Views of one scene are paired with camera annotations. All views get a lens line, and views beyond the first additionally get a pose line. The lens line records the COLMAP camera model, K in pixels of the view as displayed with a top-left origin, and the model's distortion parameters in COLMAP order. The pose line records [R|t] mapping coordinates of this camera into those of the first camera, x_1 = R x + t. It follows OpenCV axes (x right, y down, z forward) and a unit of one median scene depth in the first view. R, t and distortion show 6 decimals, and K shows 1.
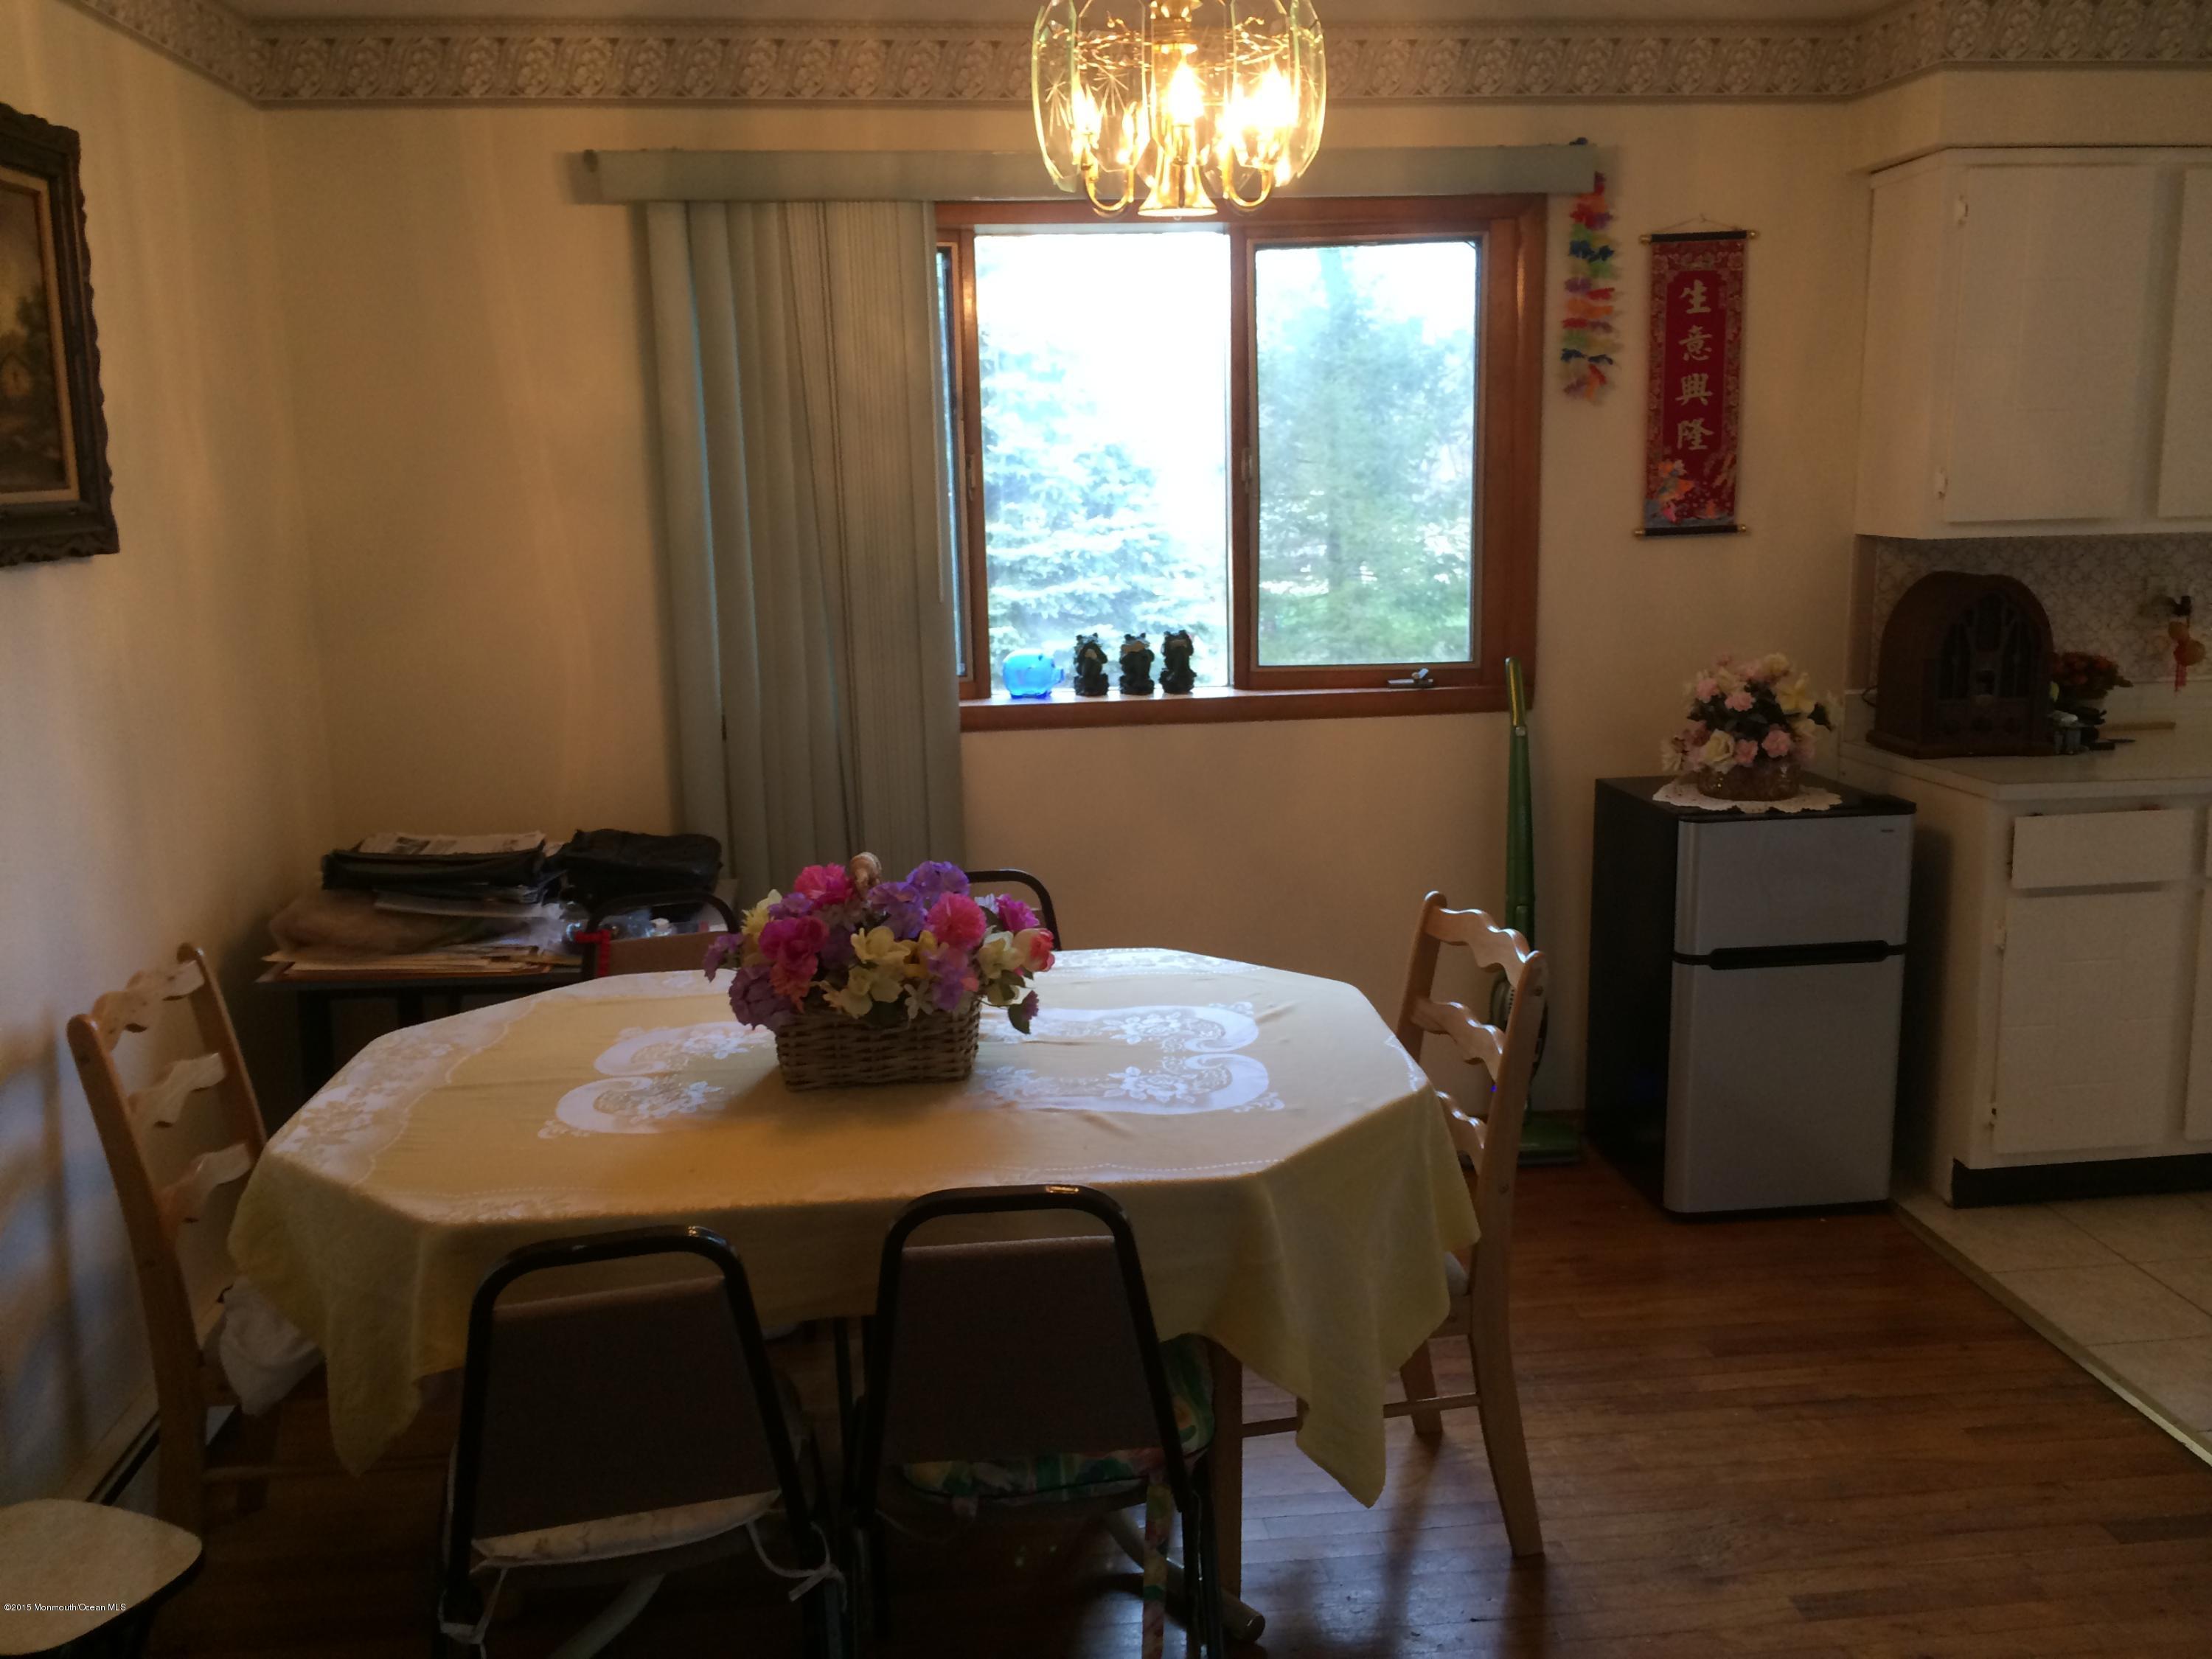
lens RADIAL K [[1917.4, 0, 1107.0], [0, 1917.4, 827.5], [0, 0, 1]] dist [0.041998, -0.037124]
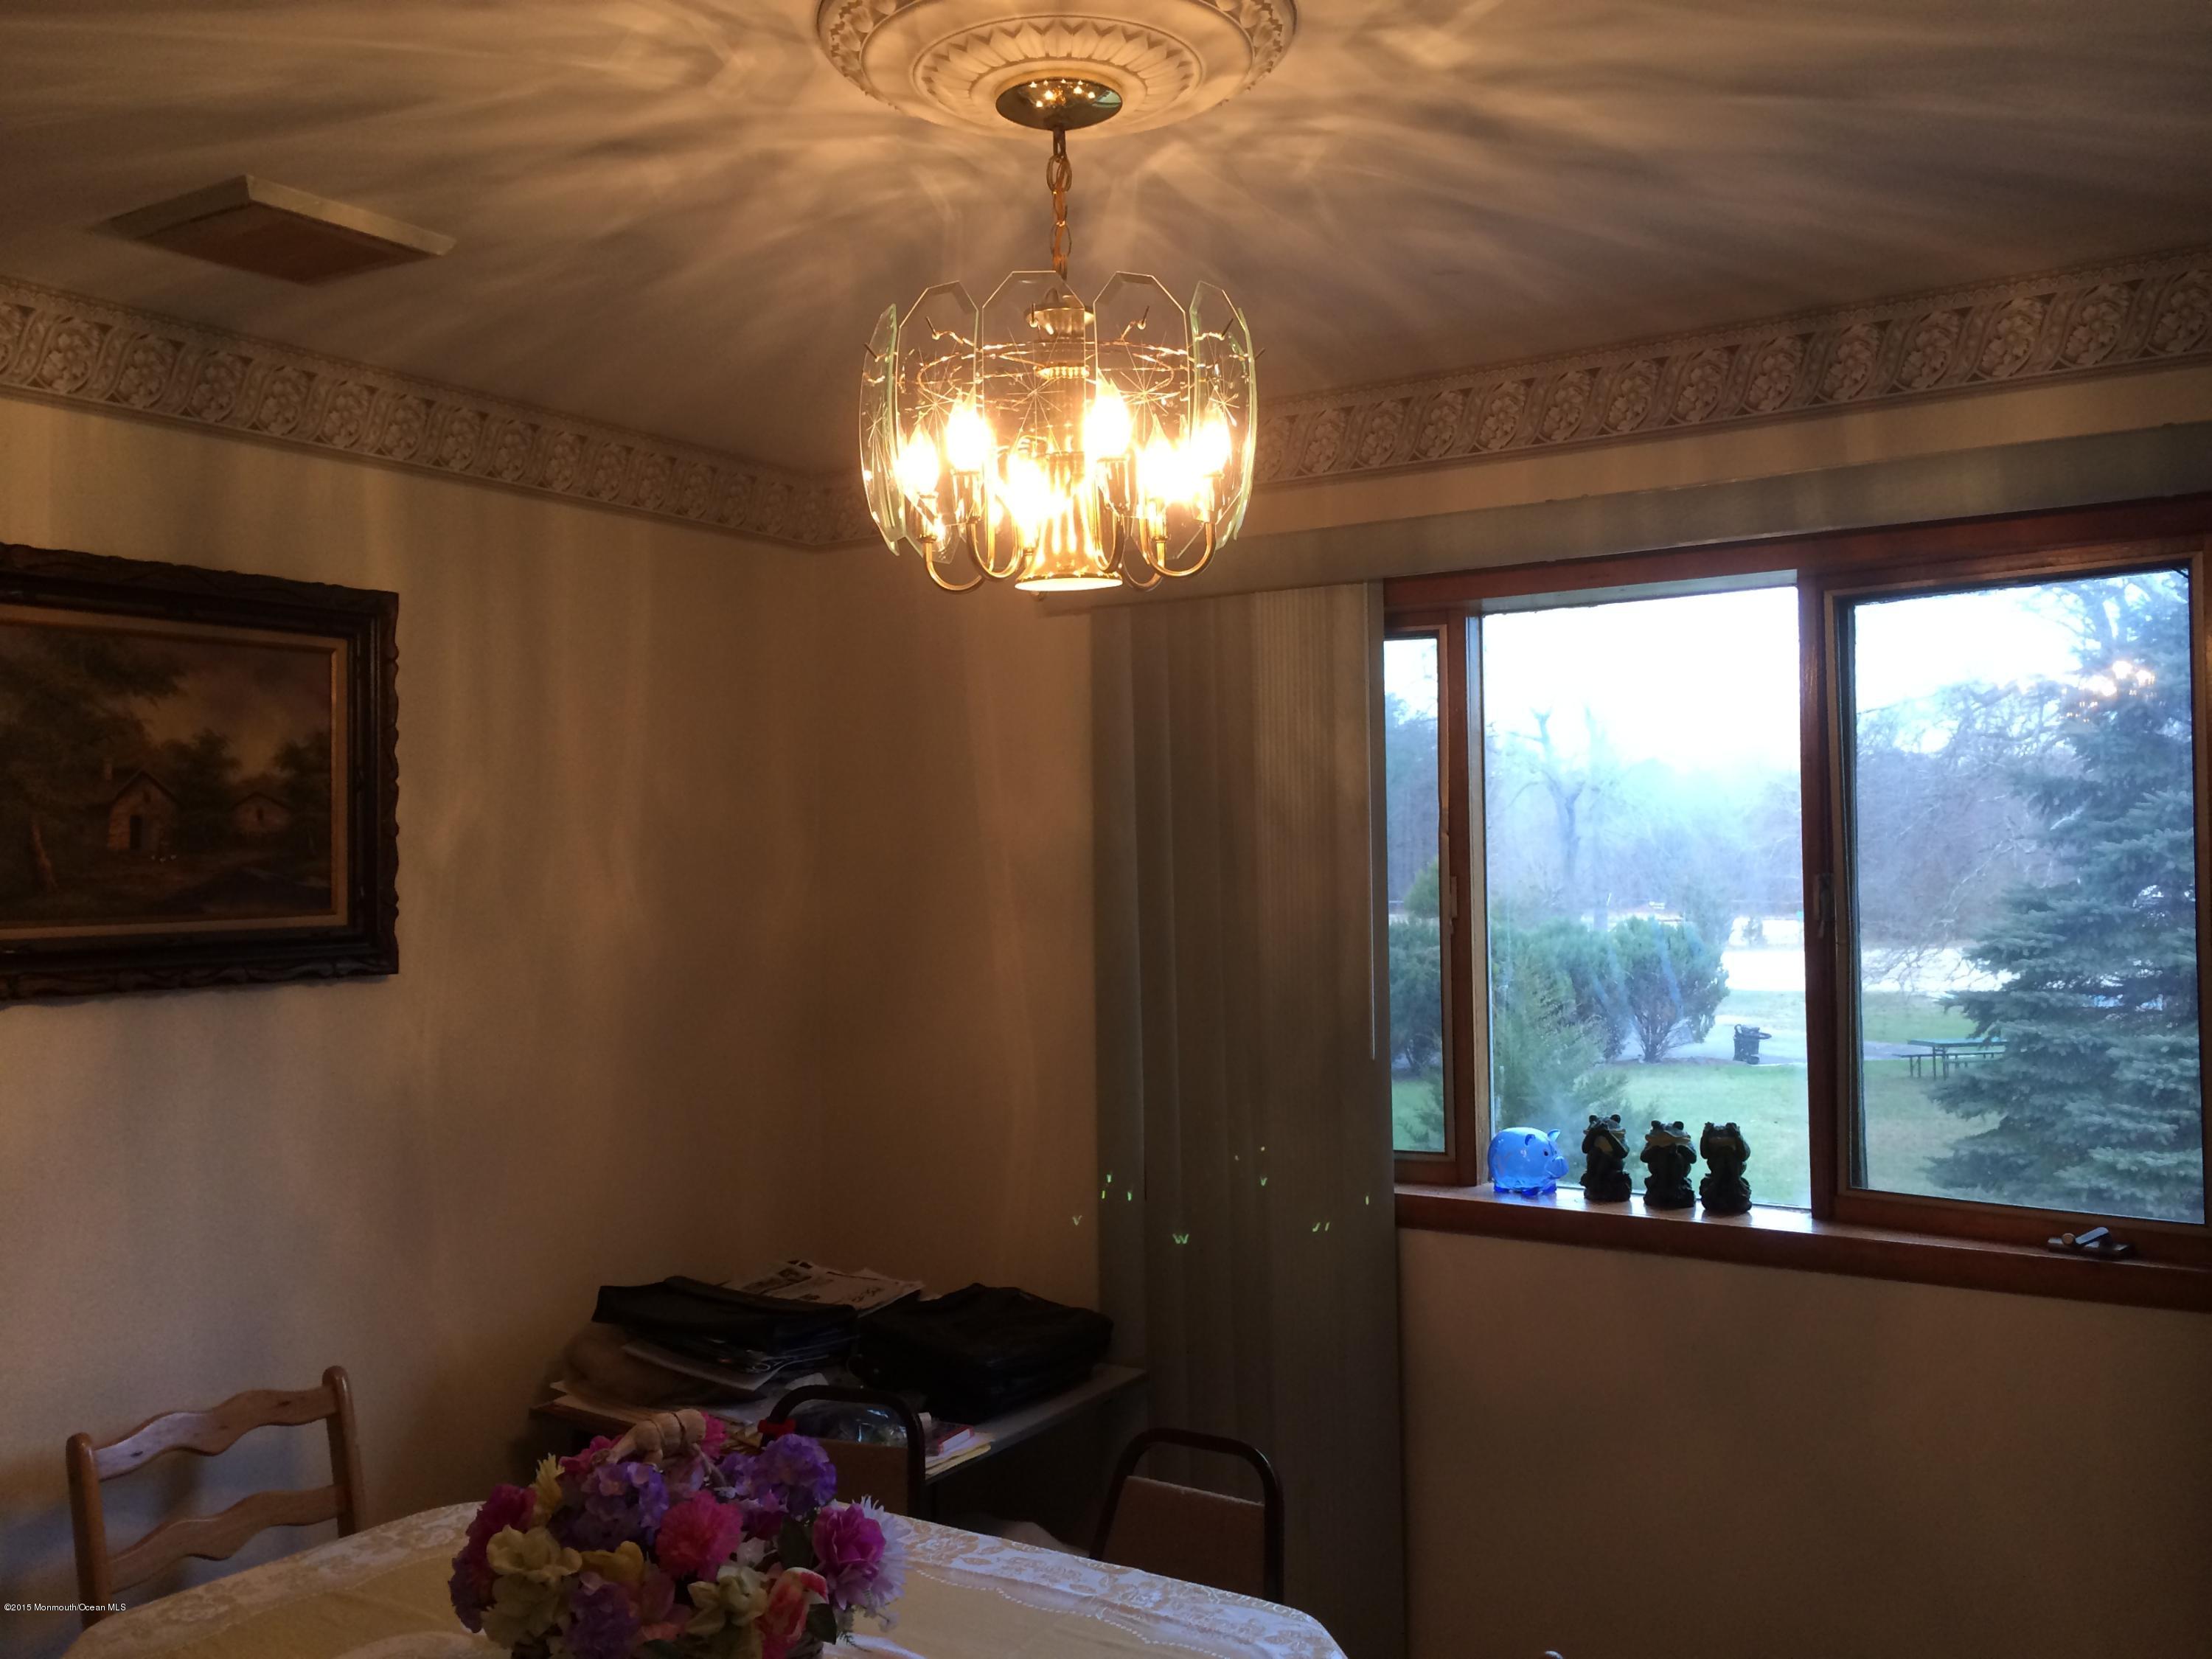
lens RADIAL K [[1917.4, 0, 1067.5], [0, 1917.4, 777.9], [0, 0, 1]] dist [0.041998, -0.037124]
pose [[0.768473, -0.017584, -0.639641, 0.315353], [-0.123274, 0.976829, -0.174956, -0.075189], [0.627896, 0.213300, 0.748498, 0.293673]]
